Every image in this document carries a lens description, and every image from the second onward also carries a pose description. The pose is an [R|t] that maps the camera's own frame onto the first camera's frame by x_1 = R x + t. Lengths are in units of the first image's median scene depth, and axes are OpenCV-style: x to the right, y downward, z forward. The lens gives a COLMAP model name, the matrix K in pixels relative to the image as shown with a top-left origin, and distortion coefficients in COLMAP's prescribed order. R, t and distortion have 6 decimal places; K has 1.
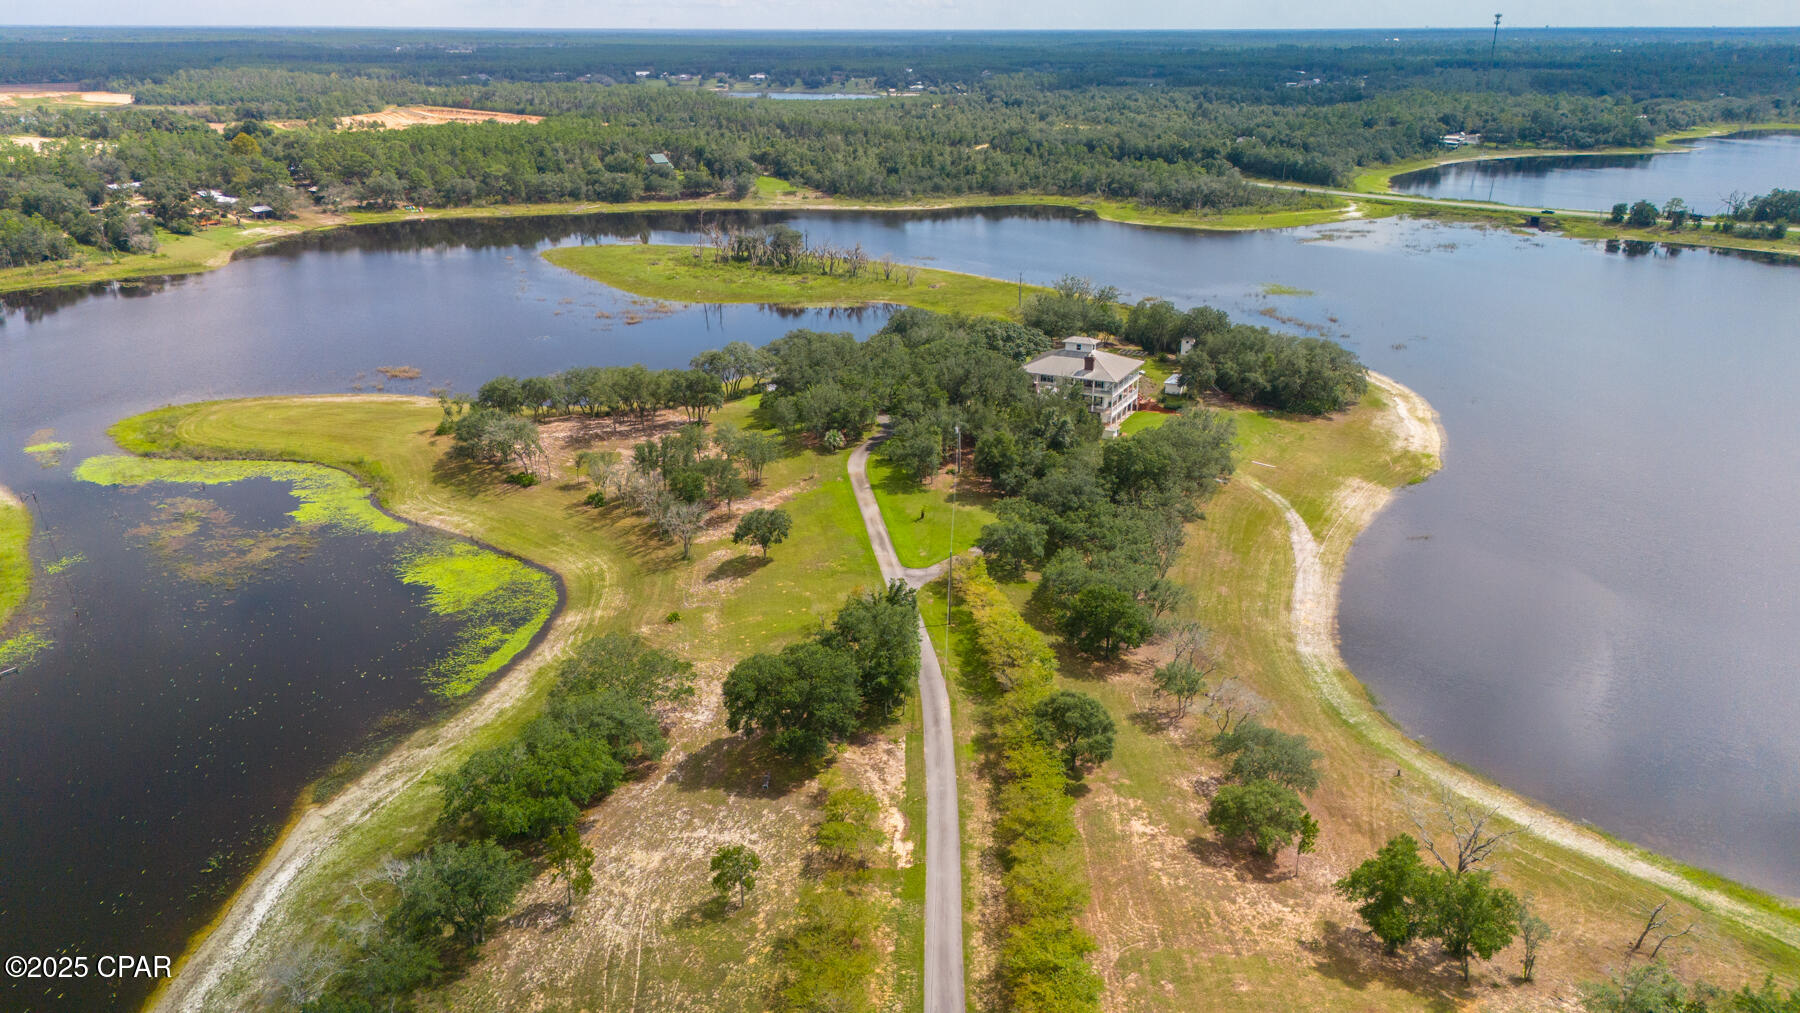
lens RADIAL K [[1320.4, 0, 893.7], [0, 1320.4, 514.5], [0, 0, 1]] dist [0.068825, -0.074653]
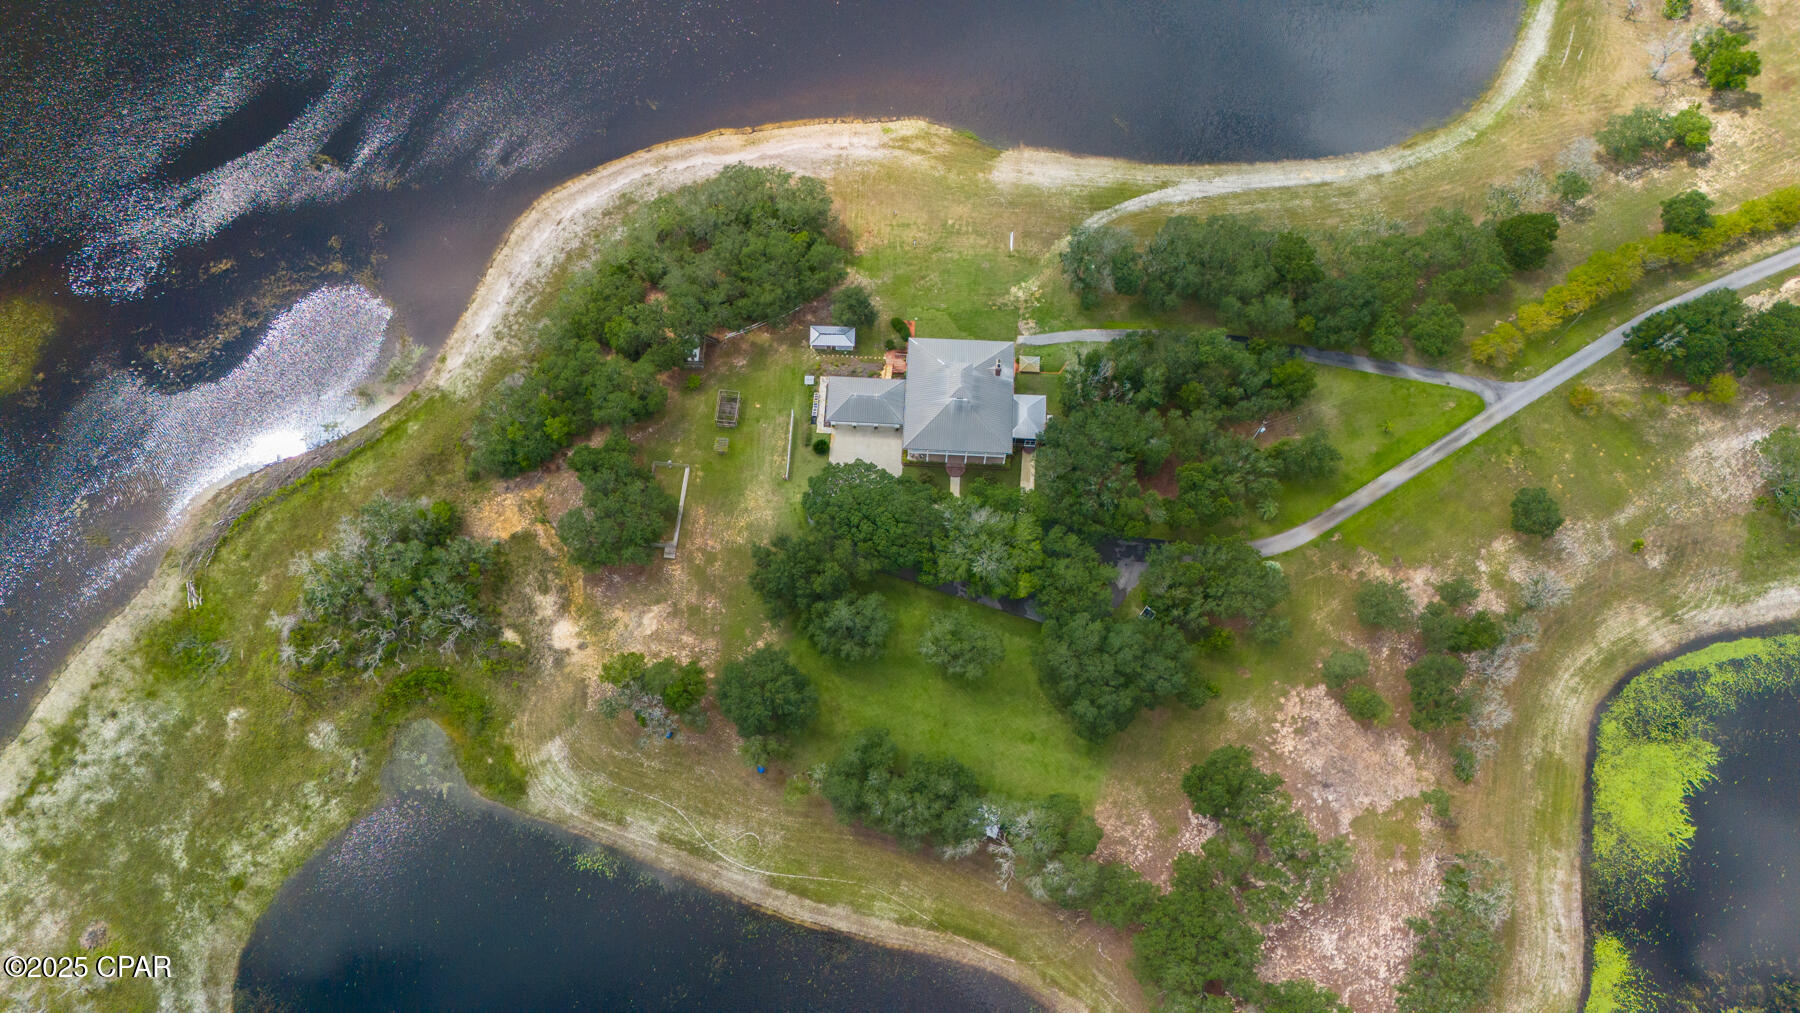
lens RADIAL K [[1320.4, 0, 901.9], [0, 1320.4, 498.2], [0, 0, 1]] dist [0.068825, -0.074653]
pose [[-0.406291, -0.844097, 0.349896, -0.097000], [0.314986, 0.230073, 0.920788, -0.439979], [-0.857736, 0.484320, 0.172402, 0.454968]]
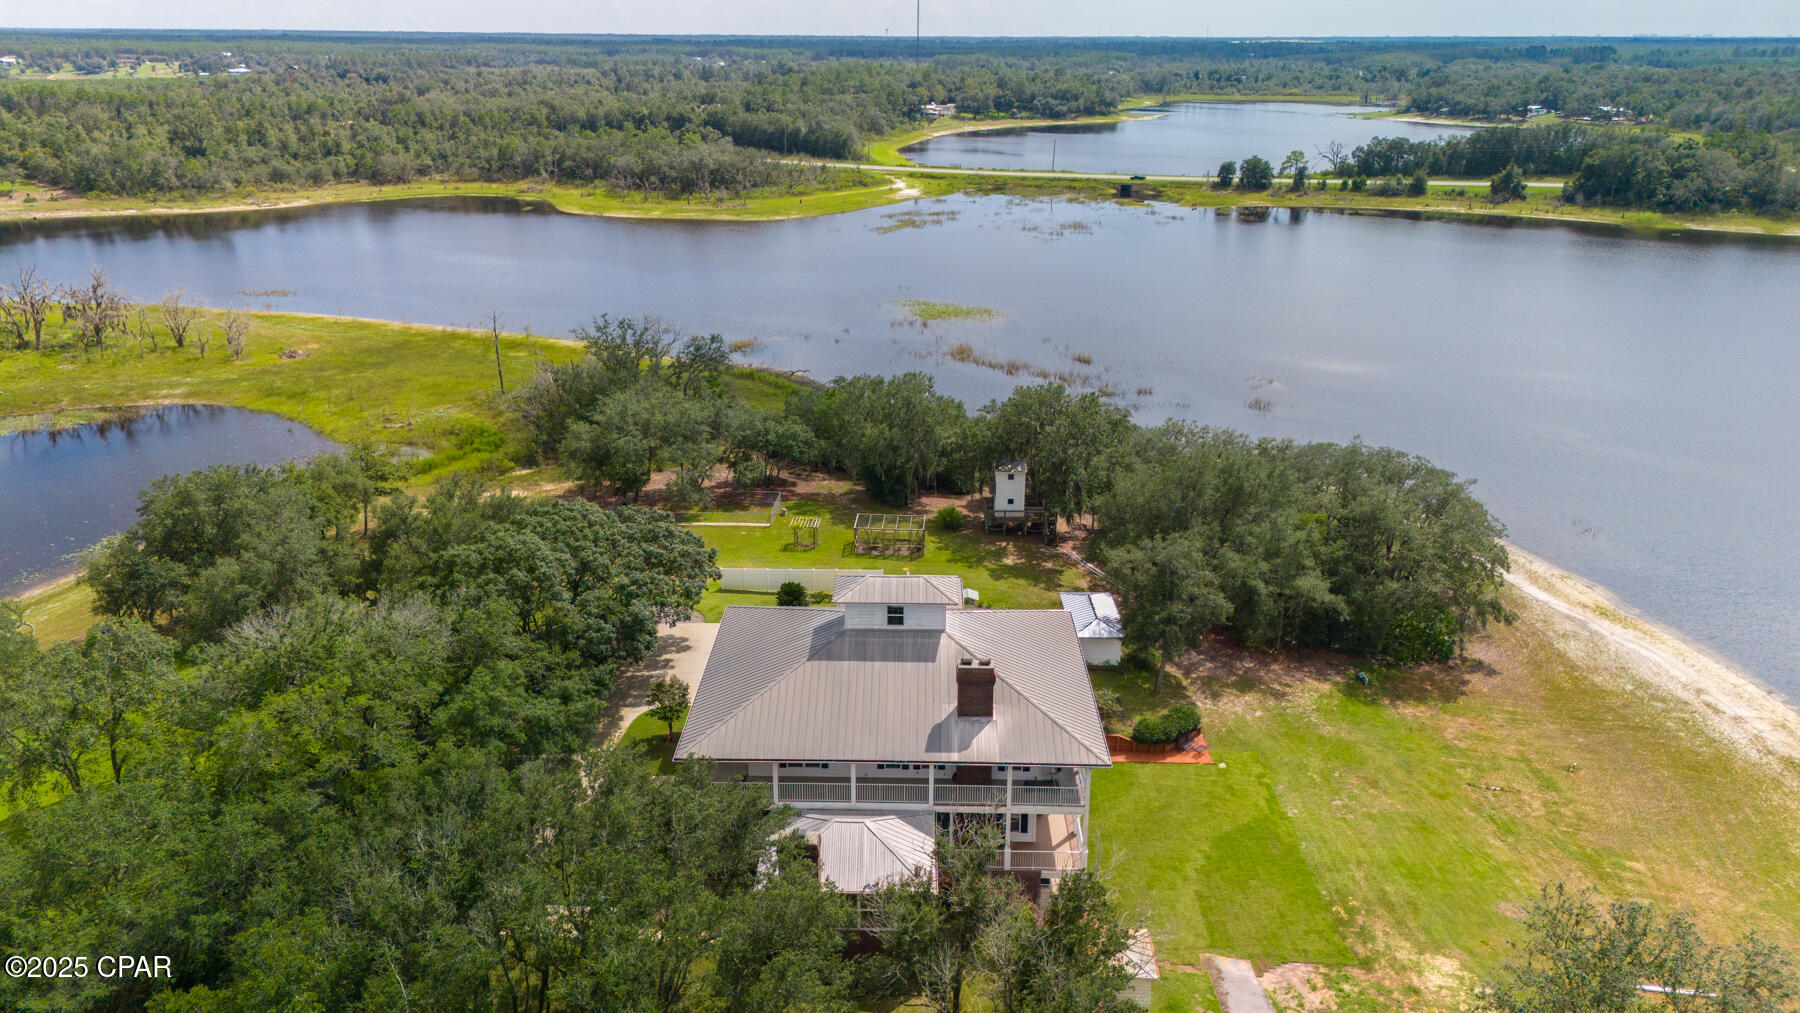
lens RADIAL K [[1320.4, 0, 893.7], [0, 1320.4, 521.1], [0, 0, 1]] dist [0.068825, -0.074653]
pose [[0.902020, -0.144047, 0.406953, 0.016736], [0.144015, 0.989093, 0.030893, -0.075594], [-0.406964, 0.030741, 0.912927, 0.371415]]
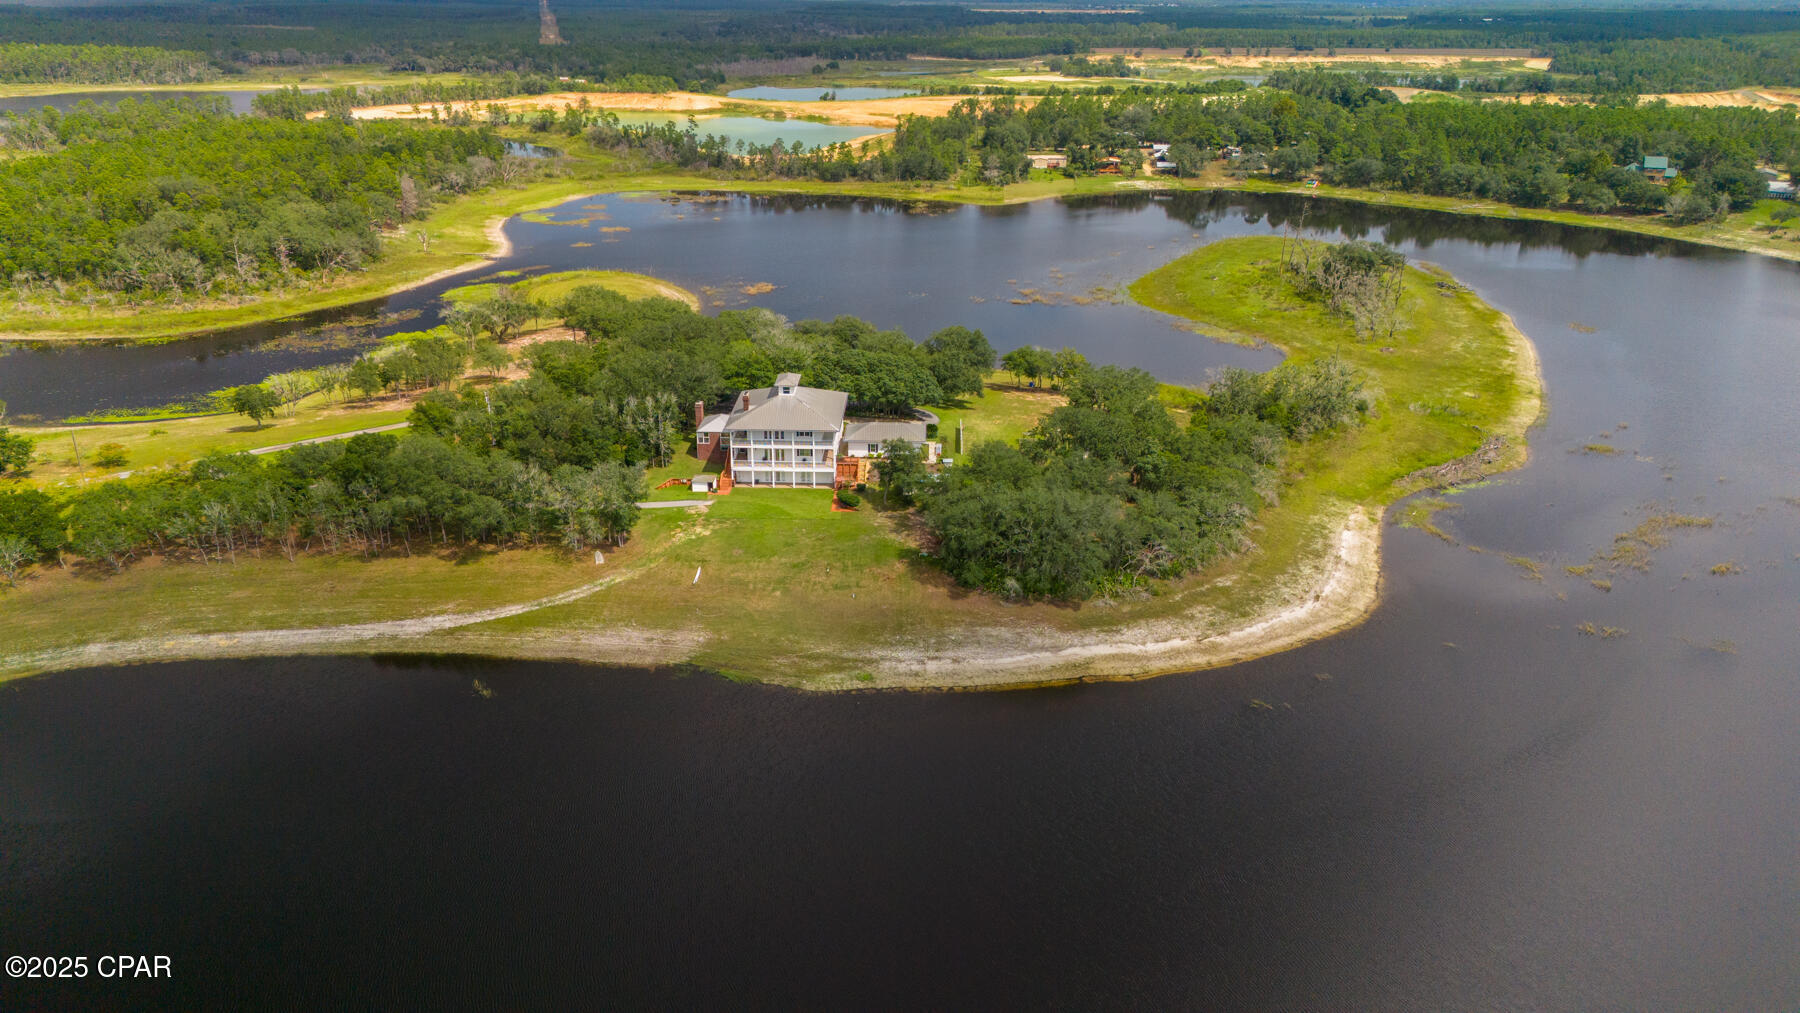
lens RADIAL K [[1320.4, 0, 893.3], [0, 1320.4, 510.9], [0, 0, 1]] dist [0.068825, -0.074653]
pose [[0.425989, 0.332211, -0.841528, 0.437040], [-0.316302, 0.926134, 0.205496, -0.120837], [0.847636, 0.178637, 0.499602, 0.325341]]
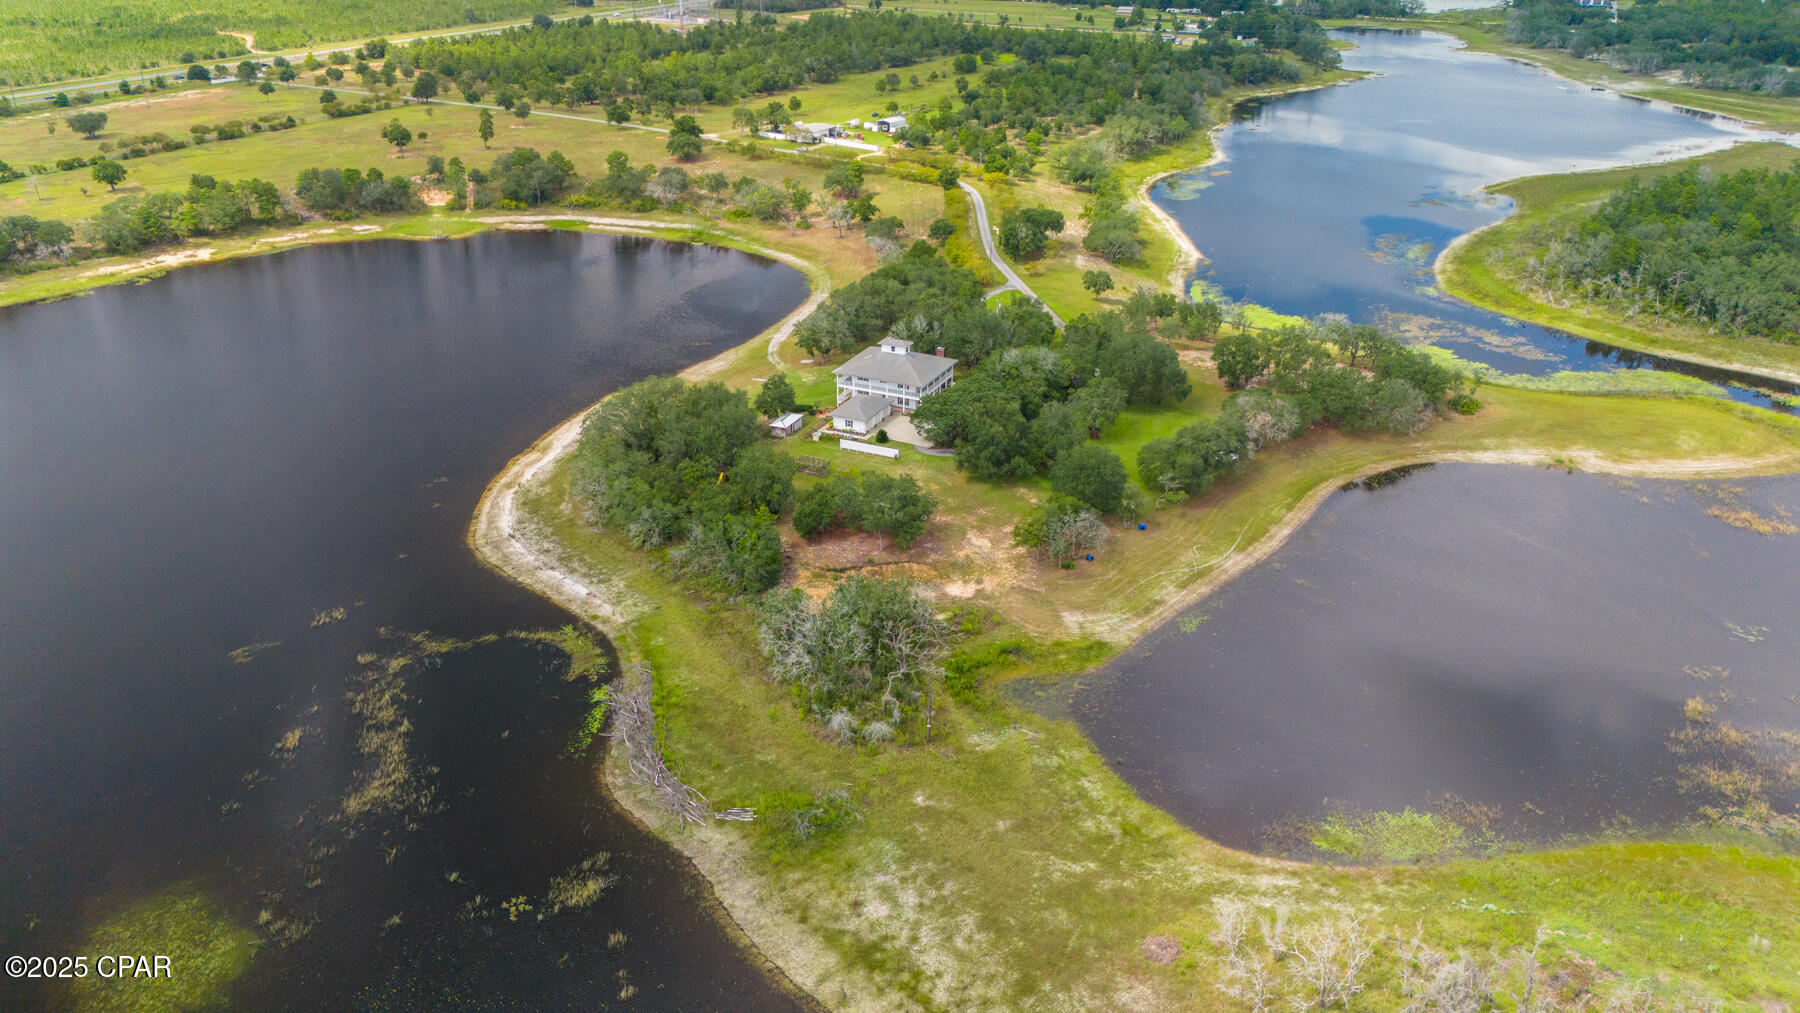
lens RADIAL K [[1320.4, 0, 895.9], [0, 1320.4, 505.6], [0, 0, 1]] dist [0.068825, -0.074653]
pose [[-0.999525, 0.011313, -0.028683, 0.085853], [-0.012604, 0.699062, 0.714950, -0.391474], [0.028139, 0.714971, -0.698587, 0.901577]]
